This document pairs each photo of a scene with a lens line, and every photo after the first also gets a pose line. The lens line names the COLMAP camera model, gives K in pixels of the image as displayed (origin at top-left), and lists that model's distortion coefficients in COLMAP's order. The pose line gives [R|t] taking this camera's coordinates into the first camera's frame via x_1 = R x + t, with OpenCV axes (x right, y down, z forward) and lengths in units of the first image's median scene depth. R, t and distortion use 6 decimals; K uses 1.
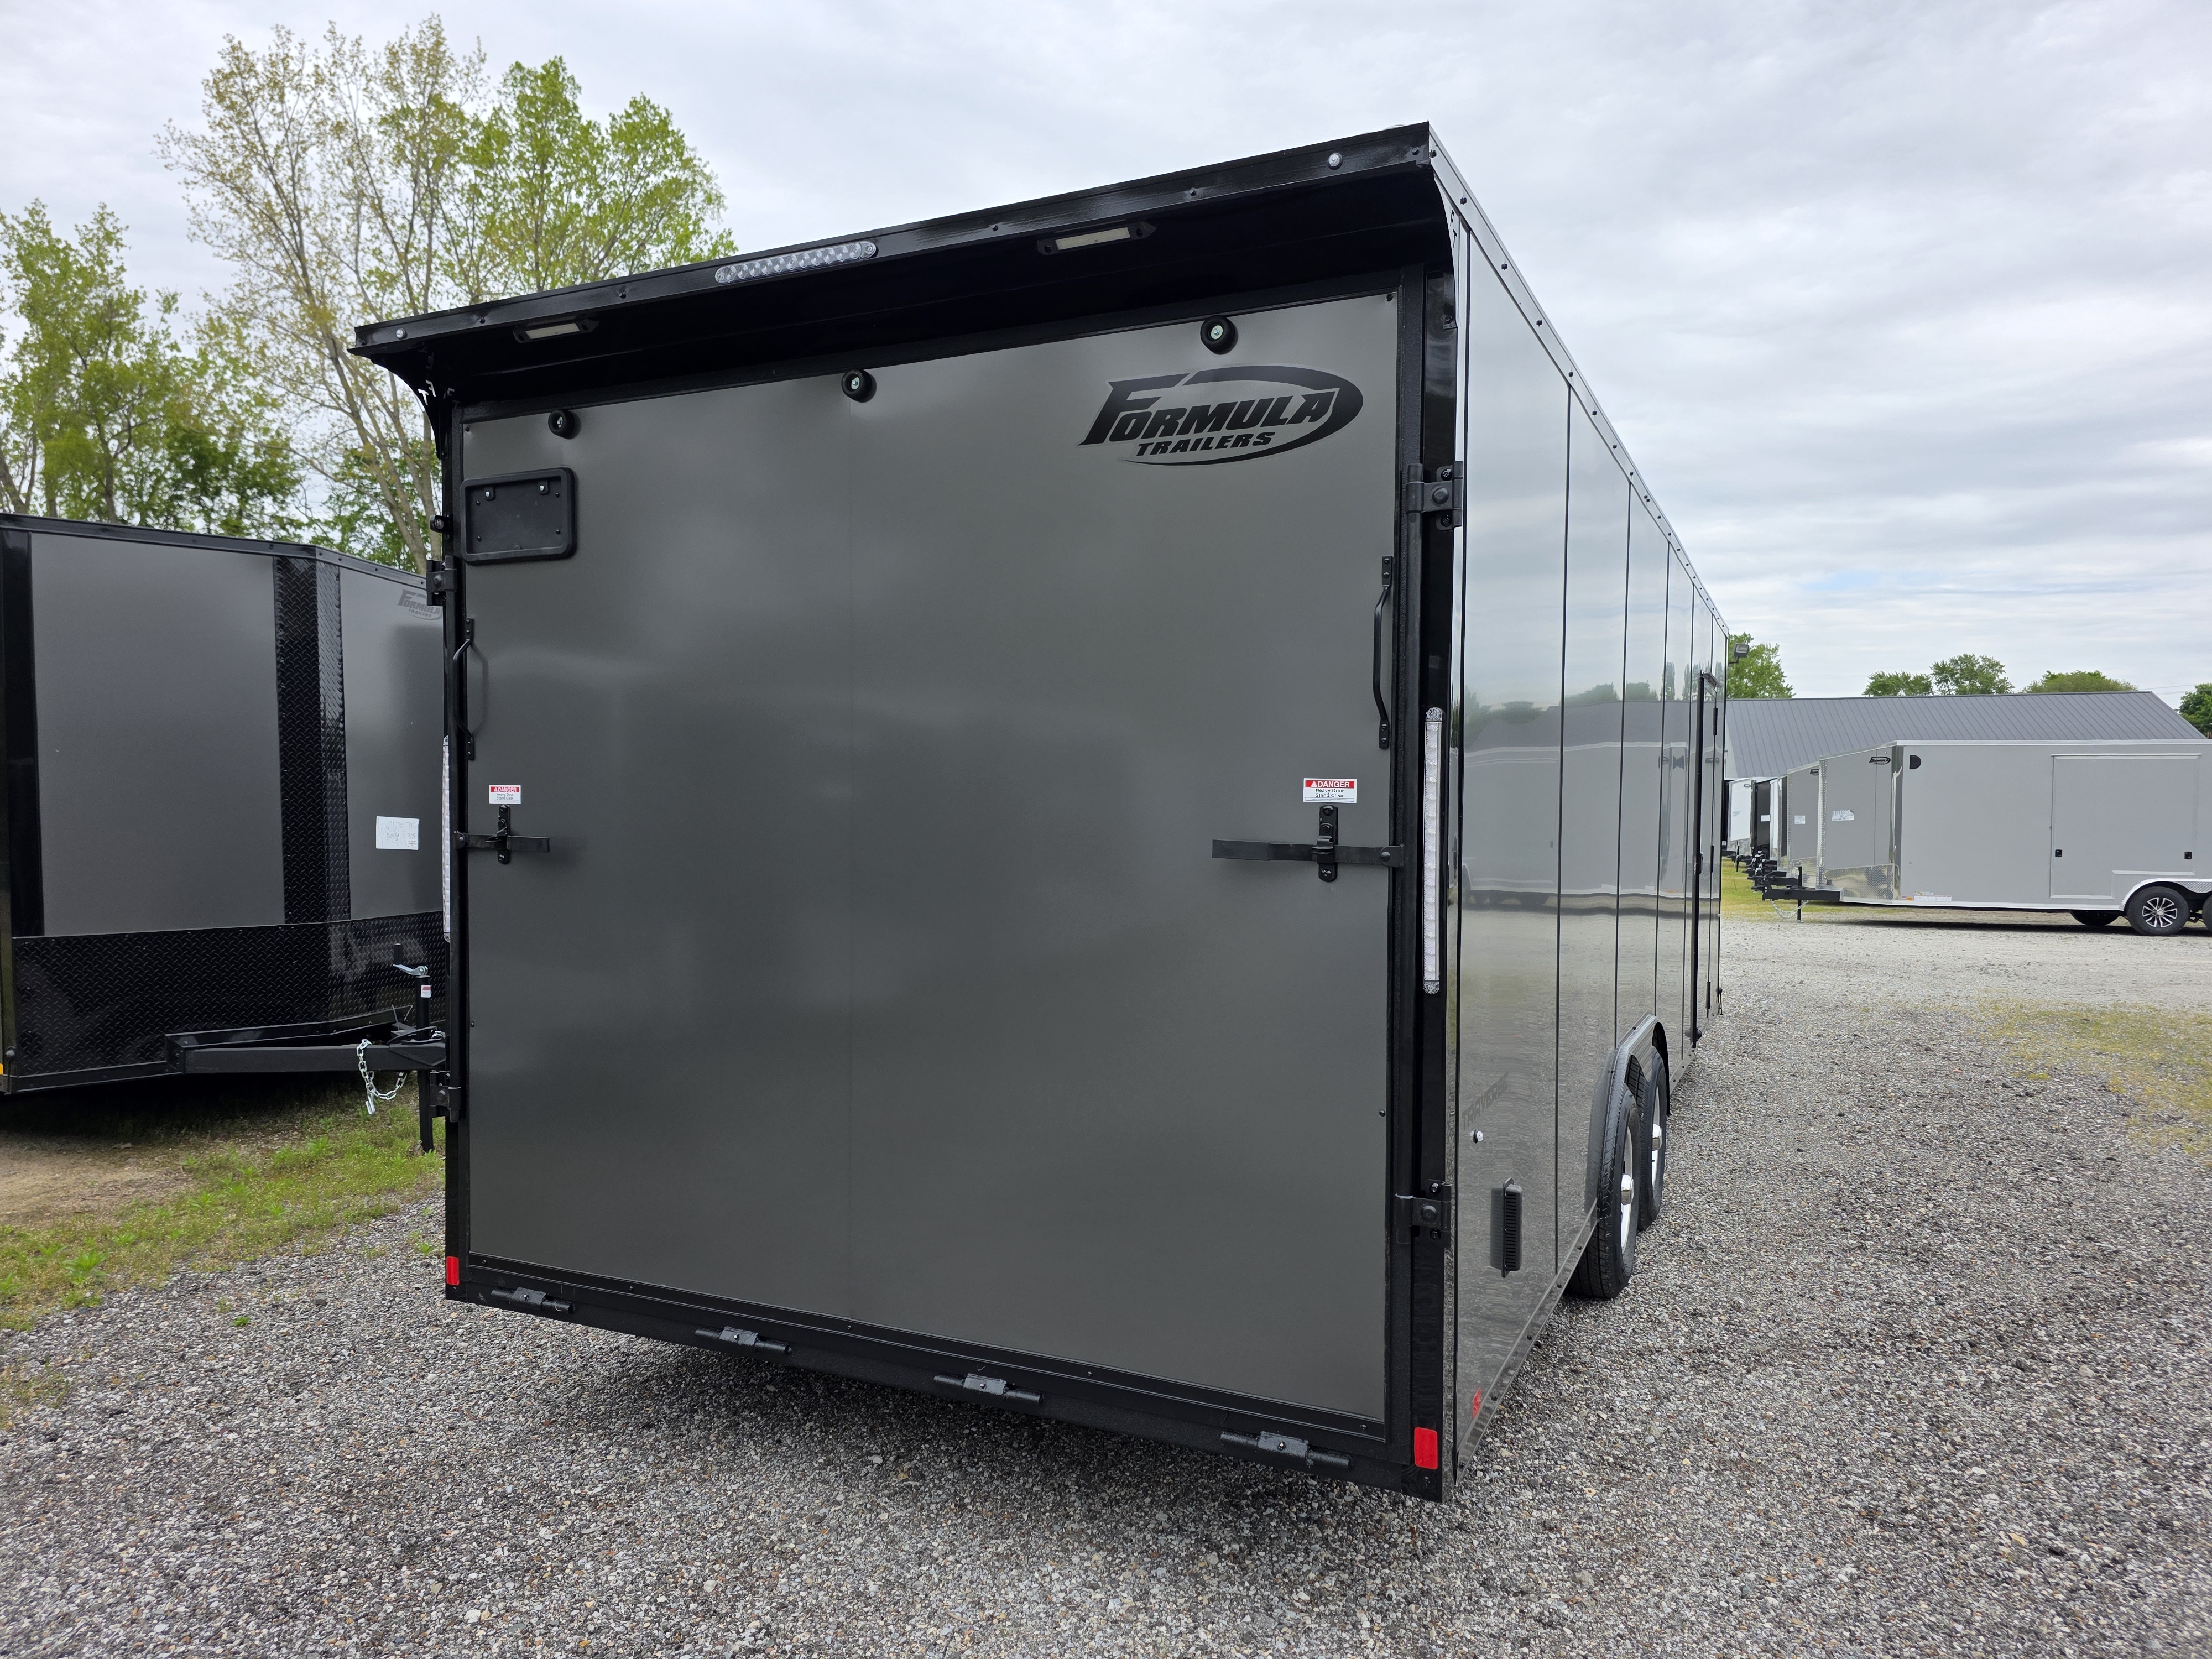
lens RADIAL K [[1462.1, 0, 1148.3], [0, 1462.1, 857.6], [0, 0, 1]] dist [0.078214, -0.069395]
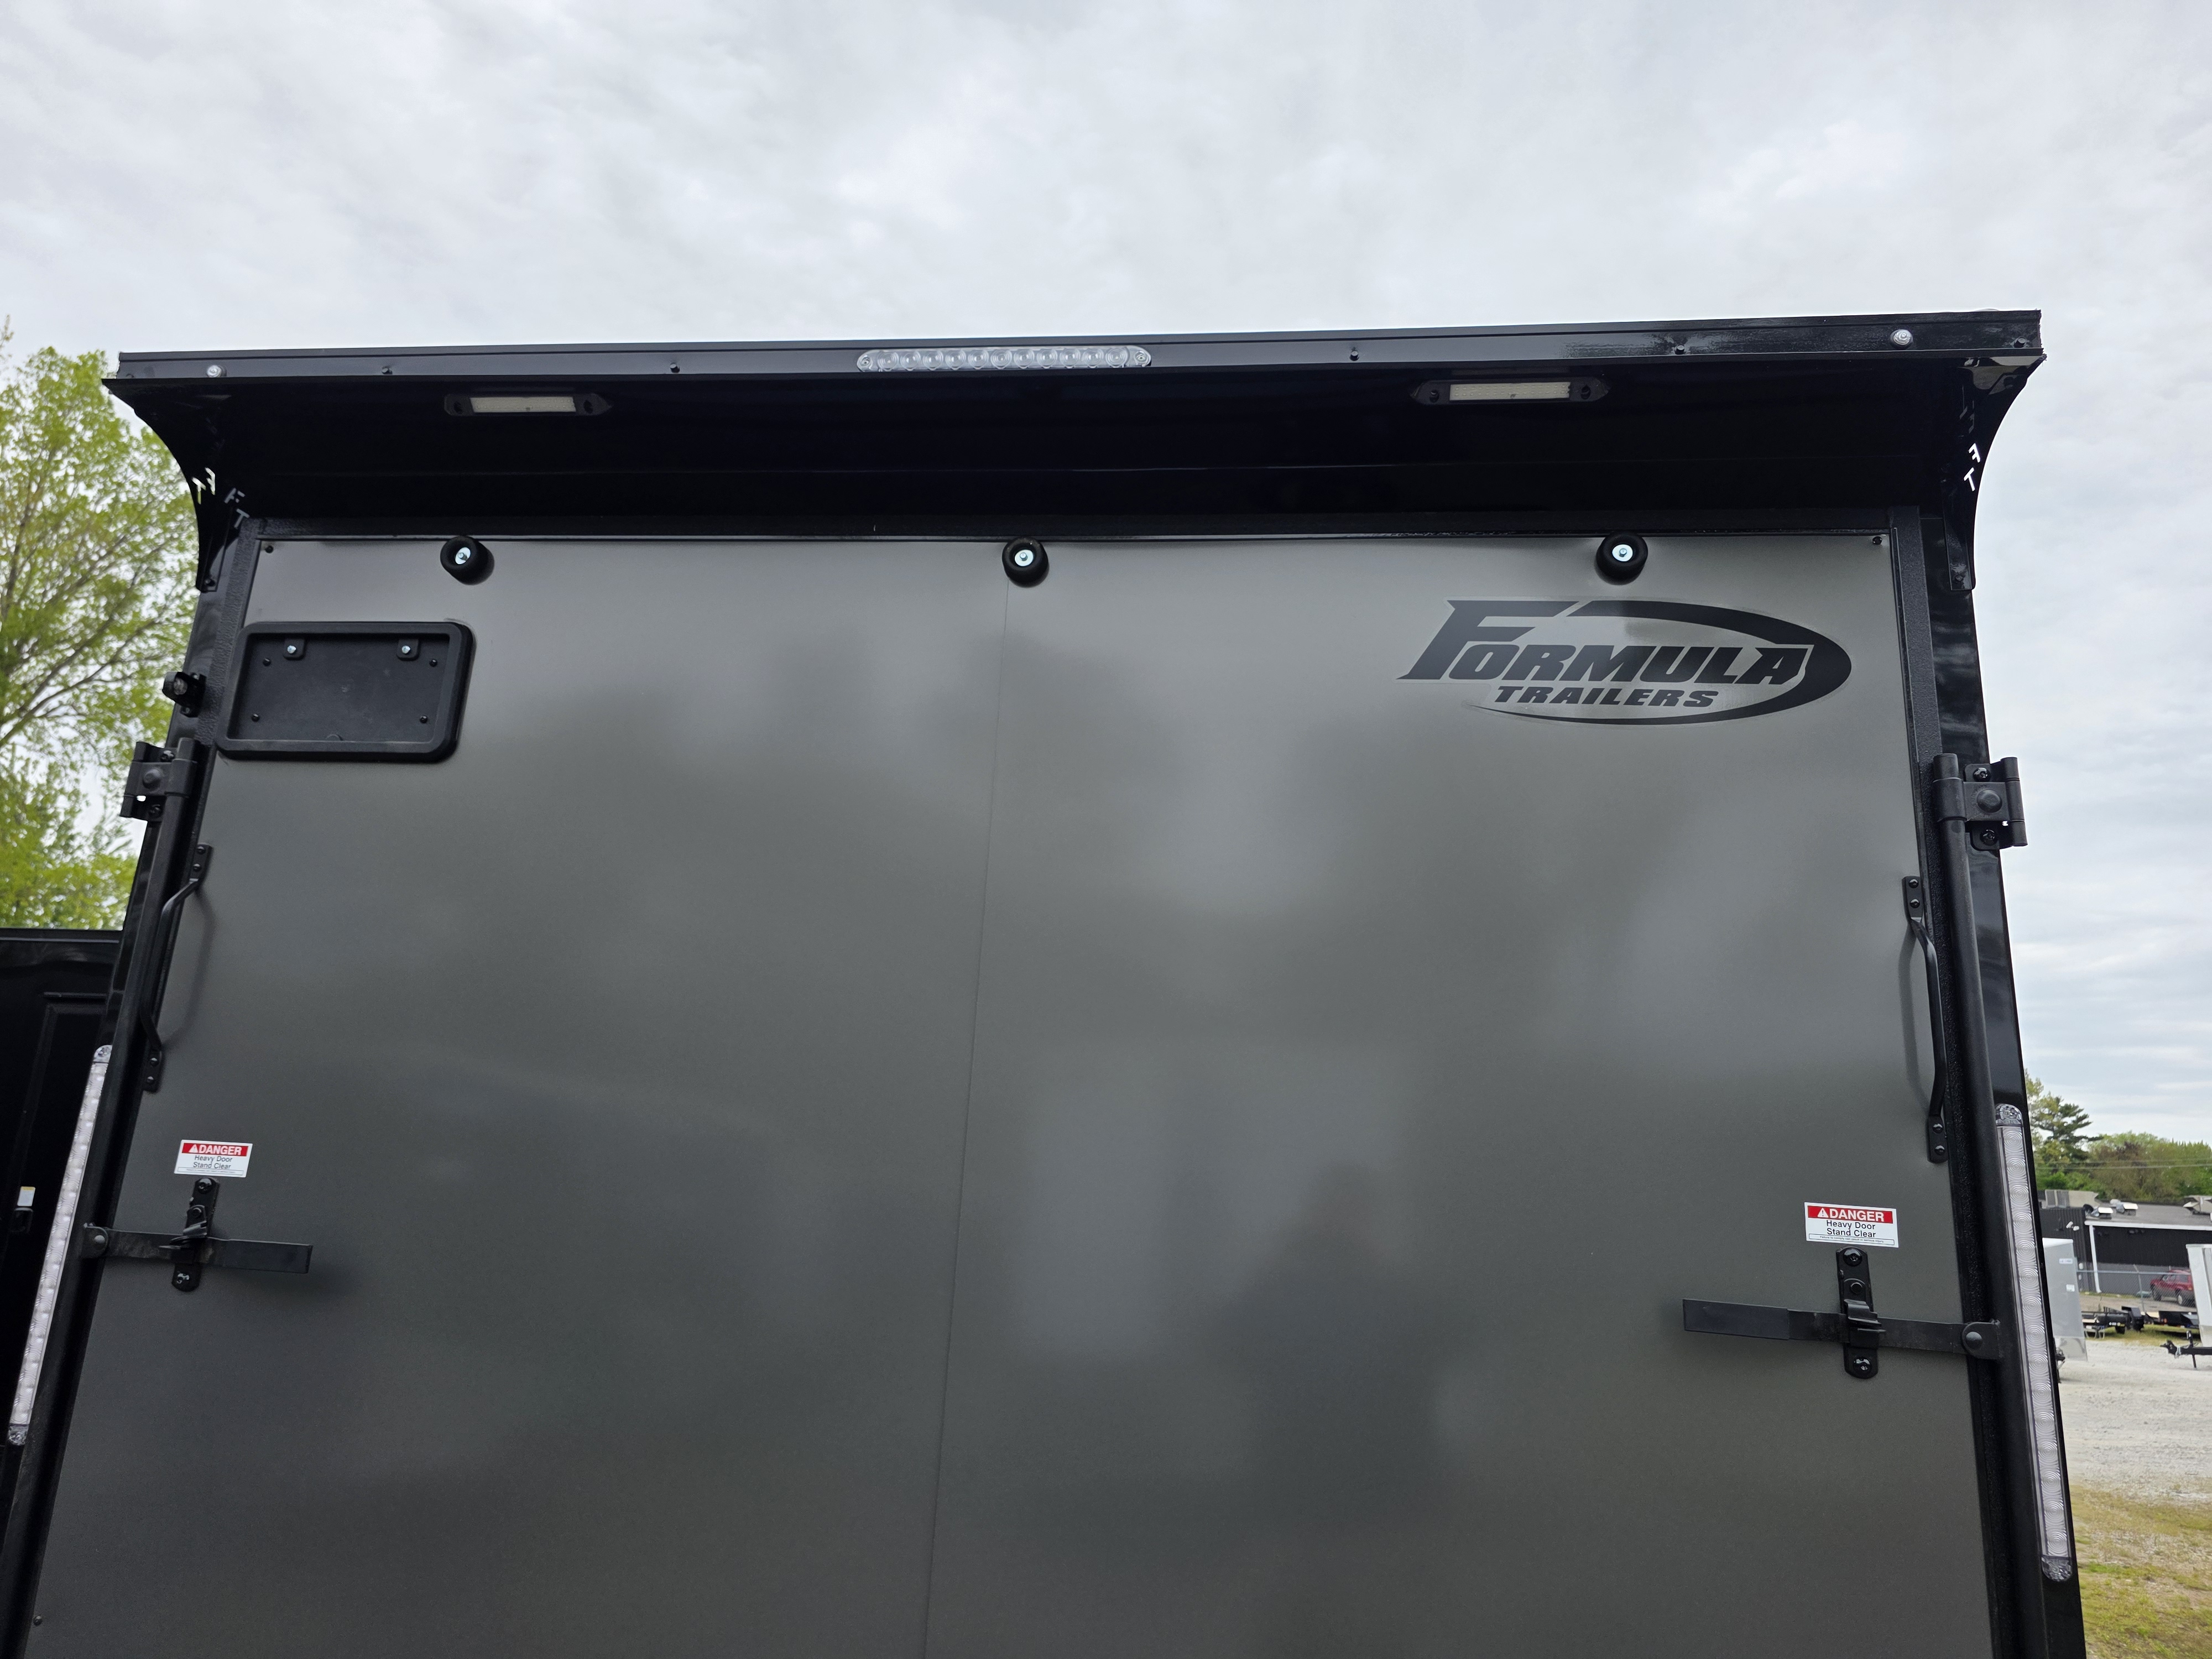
lens RADIAL K [[1462.1, 0, 1148.3], [0, 1462.1, 857.6], [0, 0, 1]] dist [0.078214, -0.069395]
pose [[0.947413, 0.117025, 0.297848, -0.293577], [-0.032338, 0.960983, -0.274711, -0.009557], [-0.318375, 0.250634, 0.914232, 0.368926]]
